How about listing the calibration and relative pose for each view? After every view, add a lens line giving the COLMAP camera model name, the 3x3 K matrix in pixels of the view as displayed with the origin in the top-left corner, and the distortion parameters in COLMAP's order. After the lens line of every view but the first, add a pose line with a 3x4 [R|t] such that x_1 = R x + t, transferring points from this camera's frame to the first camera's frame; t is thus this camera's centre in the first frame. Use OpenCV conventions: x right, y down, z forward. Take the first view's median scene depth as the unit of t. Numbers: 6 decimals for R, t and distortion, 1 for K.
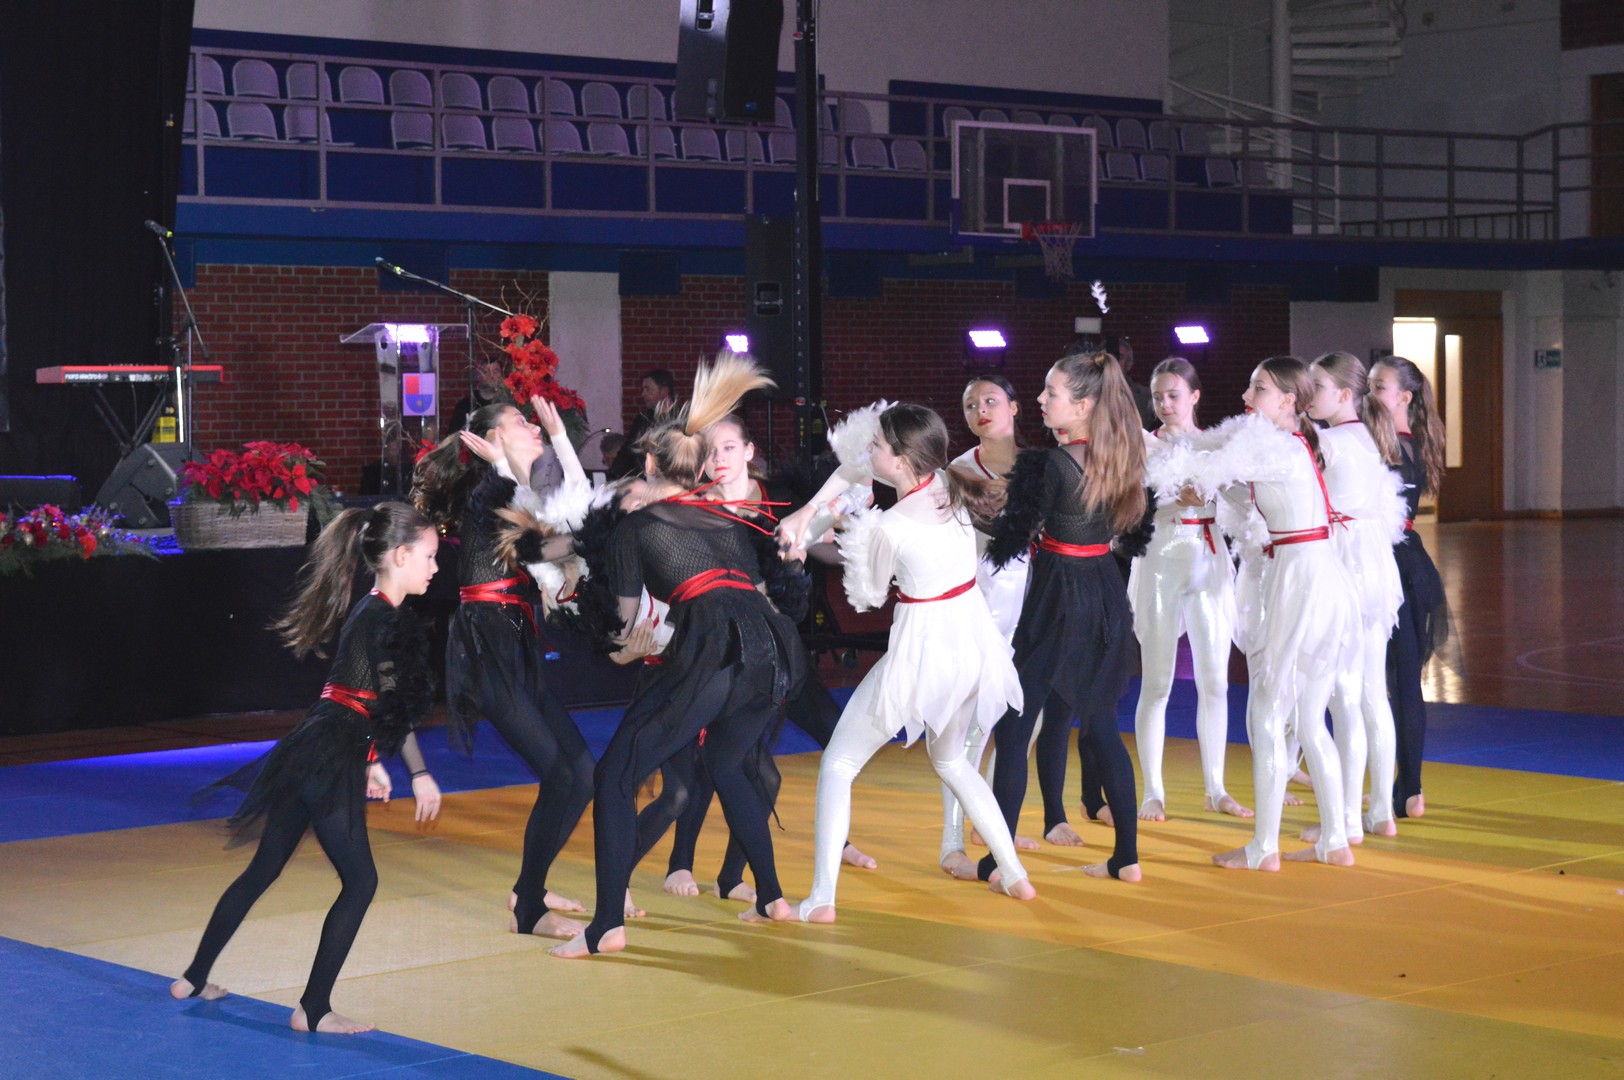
lens RADIAL K [[3004.7, 0, 815.2], [0, 3004.7, 538.6], [0, 0, 1]] dist [0.118682, 0.000000]
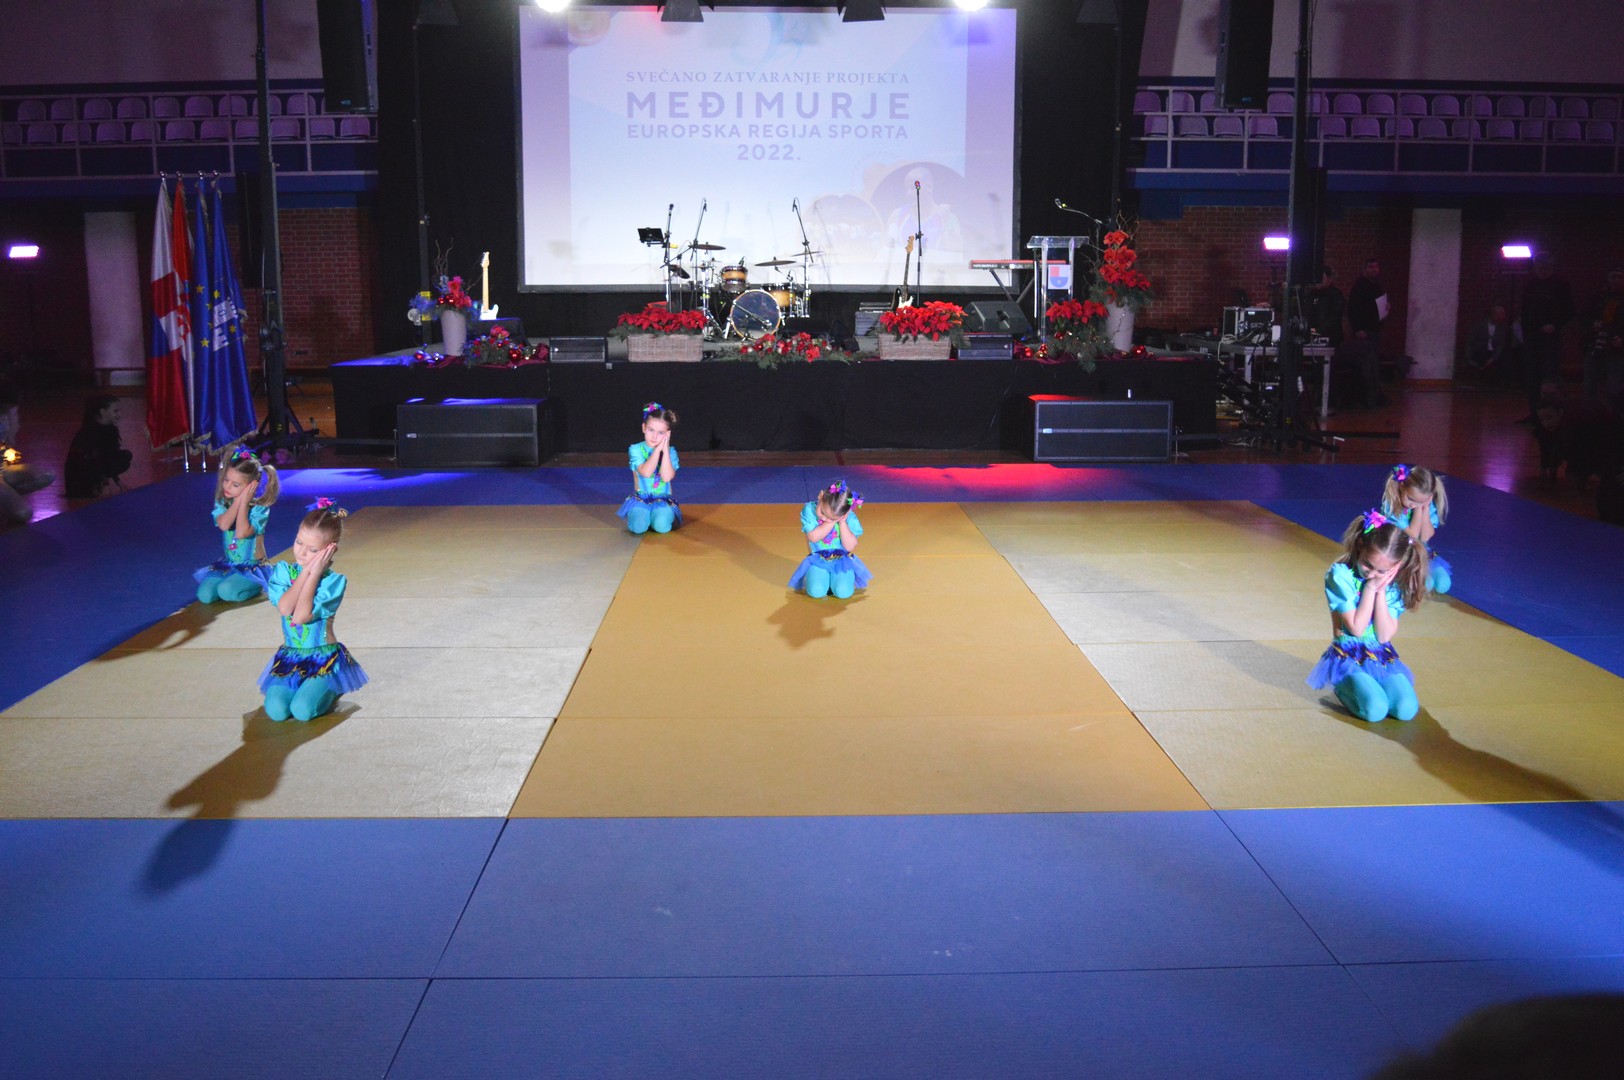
lens RADIAL K [[1451.3, 0, 822.1], [0, 1451.3, 538.5], [0, 0, 1]] dist [-0.078807, 0.023001]
pose [[0.769660, 0.126242, -0.625849, 0.267981], [-0.041424, 0.988065, 0.148363, -0.014331], [0.637109, -0.088264, 0.765703, 0.215328]]
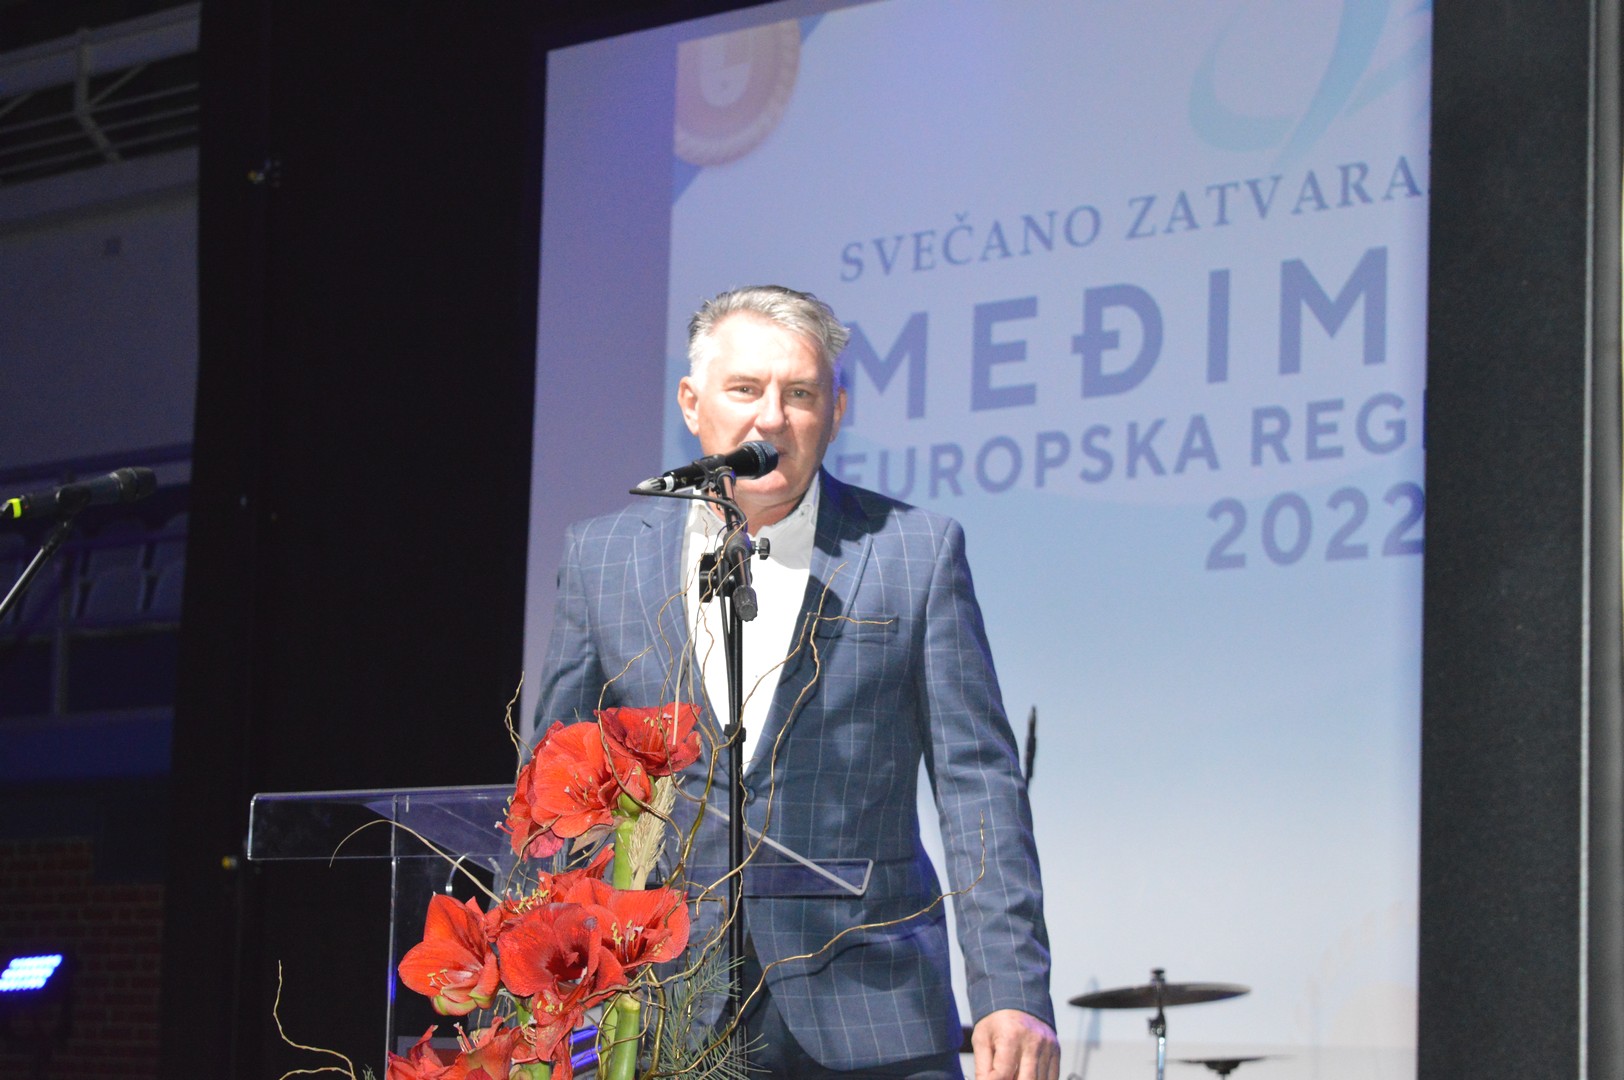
lens RADIAL K [[3730.0, 0, 805.7], [0, 3730.0, 539.7], [0, 0, 1]] dist [0.074230, 0.000000]
pose [[0.103409, -0.119141, -0.987478, 0.113801], [-0.082514, 0.988350, -0.127887, -0.050467], [0.991210, 0.094705, 0.092374, 0.855913]]
